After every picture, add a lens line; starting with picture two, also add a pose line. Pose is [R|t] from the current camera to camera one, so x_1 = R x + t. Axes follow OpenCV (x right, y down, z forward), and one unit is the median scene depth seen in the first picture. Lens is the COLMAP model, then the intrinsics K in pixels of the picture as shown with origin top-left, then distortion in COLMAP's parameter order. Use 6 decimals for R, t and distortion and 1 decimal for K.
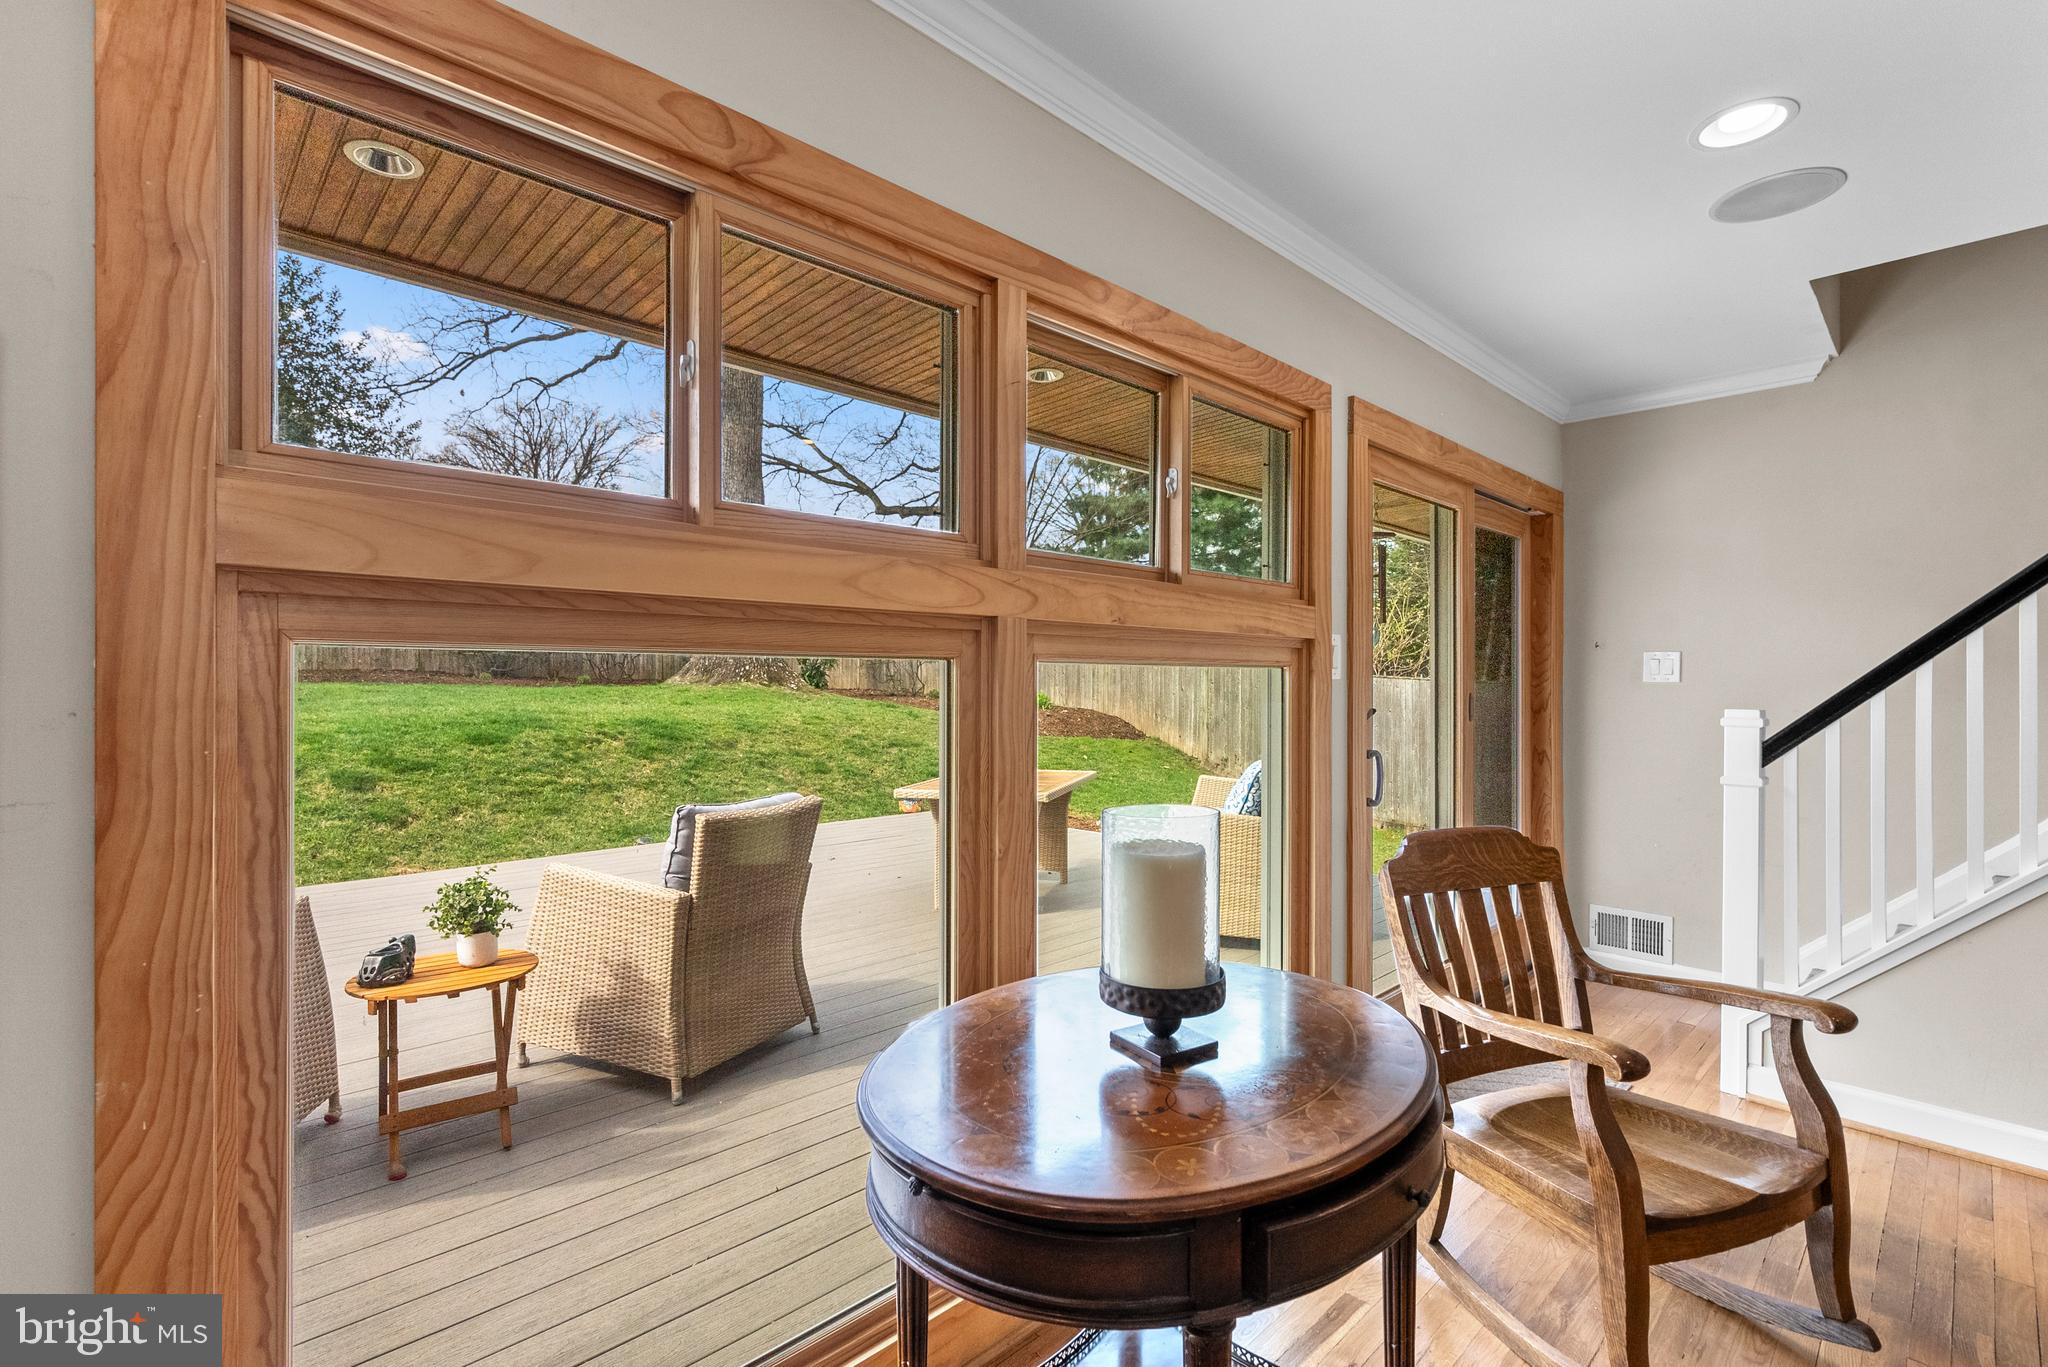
lens RADIAL K [[924.1, 0, 1009.4], [0, 924.1, 683.4], [0, 0, 1]] dist [-0.003294, -0.000131]
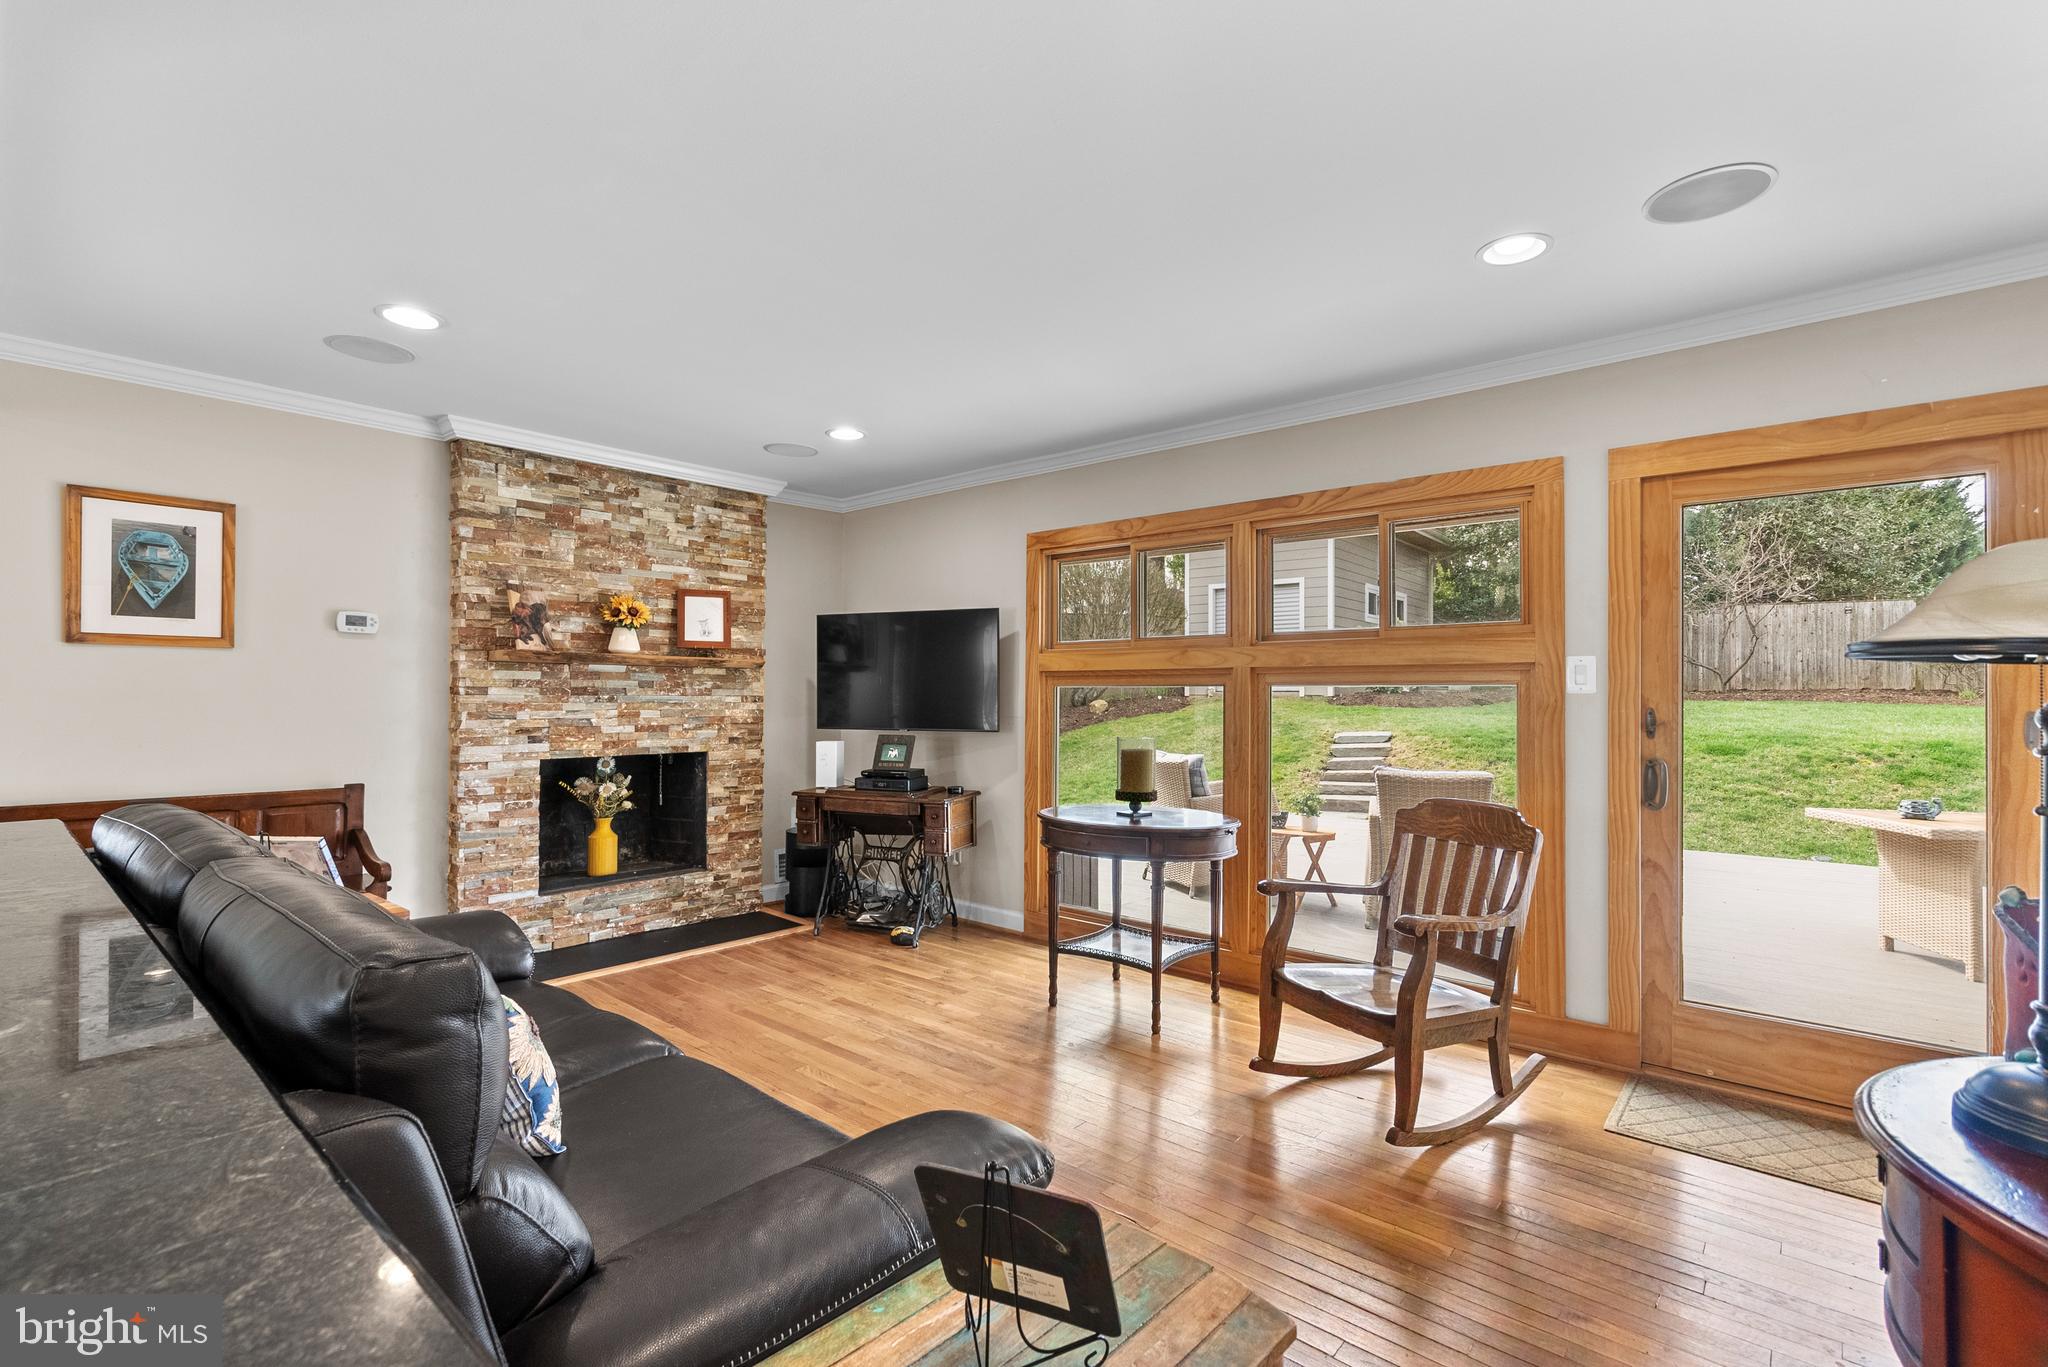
lens RADIAL K [[943.9, 0, 1018.2], [0, 943.9, 690.7], [0, 0, 1]] dist [-0.002303, 0.000841]
pose [[0.086285, -0.008473, -0.996234, 1.446240], [-0.004364, 0.999951, -0.008883, 0.006799], [0.996261, 0.005114, 0.086244, 0.155236]]
